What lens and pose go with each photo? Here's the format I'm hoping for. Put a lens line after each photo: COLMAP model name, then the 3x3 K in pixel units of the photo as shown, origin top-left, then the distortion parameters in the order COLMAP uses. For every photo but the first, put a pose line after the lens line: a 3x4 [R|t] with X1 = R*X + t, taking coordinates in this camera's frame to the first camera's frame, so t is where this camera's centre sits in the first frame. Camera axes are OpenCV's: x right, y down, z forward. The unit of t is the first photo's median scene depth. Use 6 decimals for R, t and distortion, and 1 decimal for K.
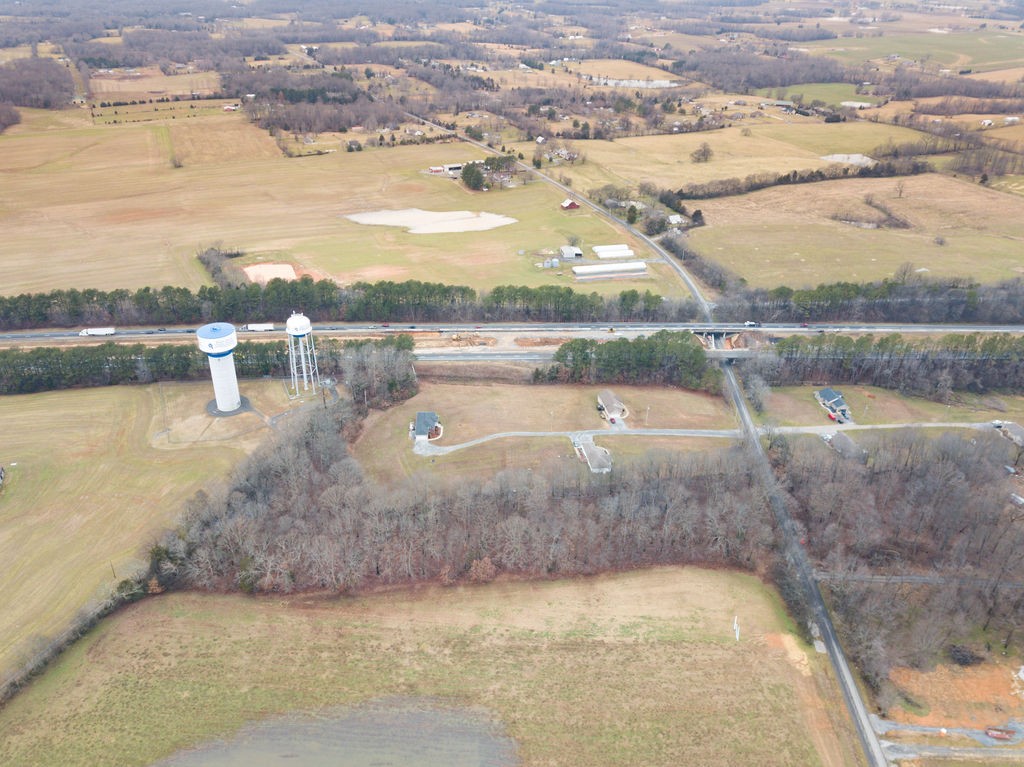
lens RADIAL K [[792.9, 0, 512.0], [0, 792.9, 383.5], [0, 0, 1]] dist [0.016095, -0.011857]
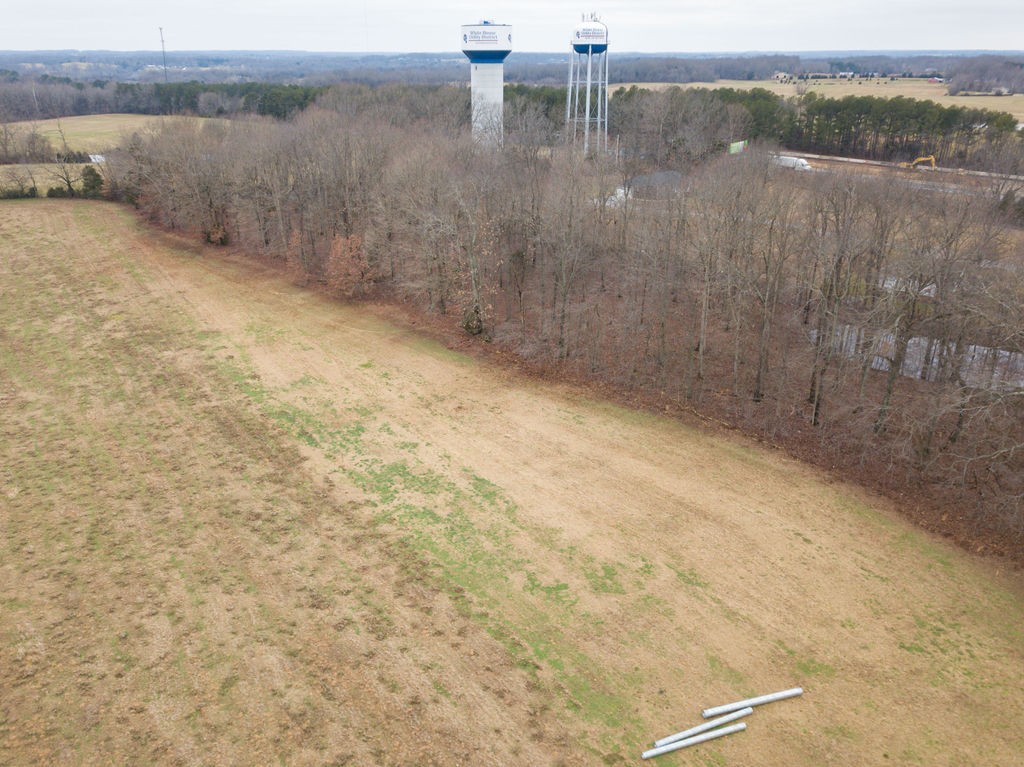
lens RADIAL K [[806.4, 0, 501.1], [0, 806.4, 379.5], [0, 0, 1]] dist [0.016118, -0.004399]
pose [[0.589086, 0.277866, -0.758794, 0.368724], [-0.379454, 0.924171, 0.043838, 0.254476], [0.713437, 0.262103, 0.649854, 0.844026]]
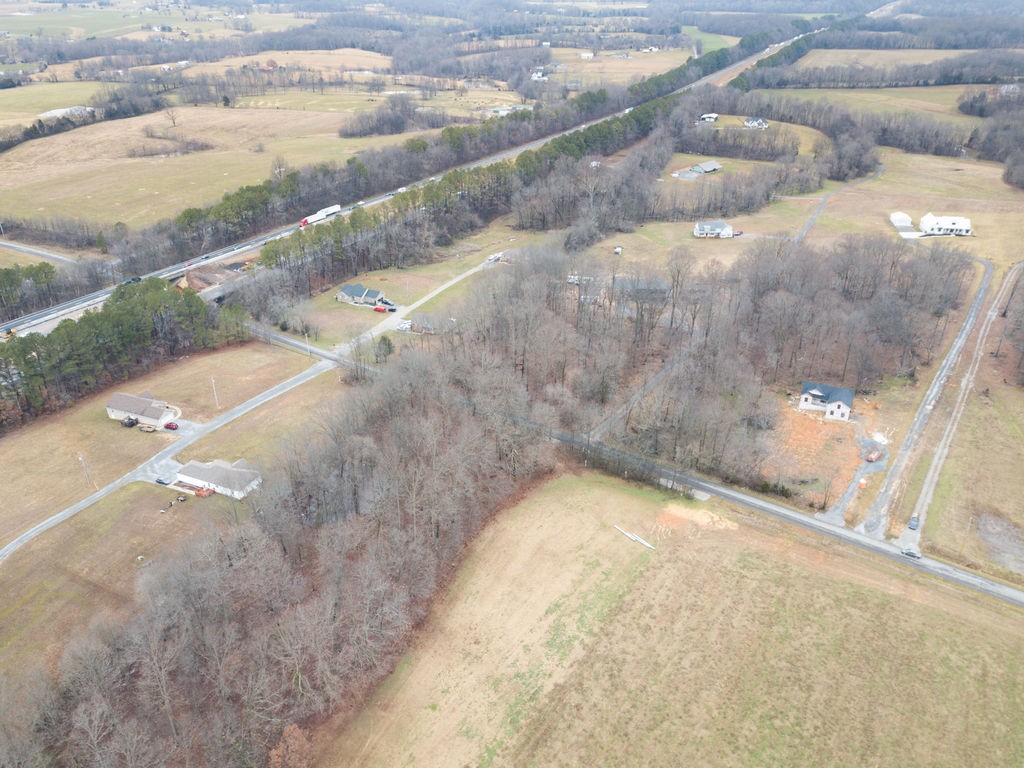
lens RADIAL K [[806.4, 0, 501.1], [0, 806.4, 380.0], [0, 0, 1]] dist [0.016118, -0.004399]
pose [[0.548375, -0.407909, 0.729997, -0.229737], [0.421568, 0.888764, 0.179943, 0.017198], [-0.722195, 0.209067, 0.659337, 0.606196]]
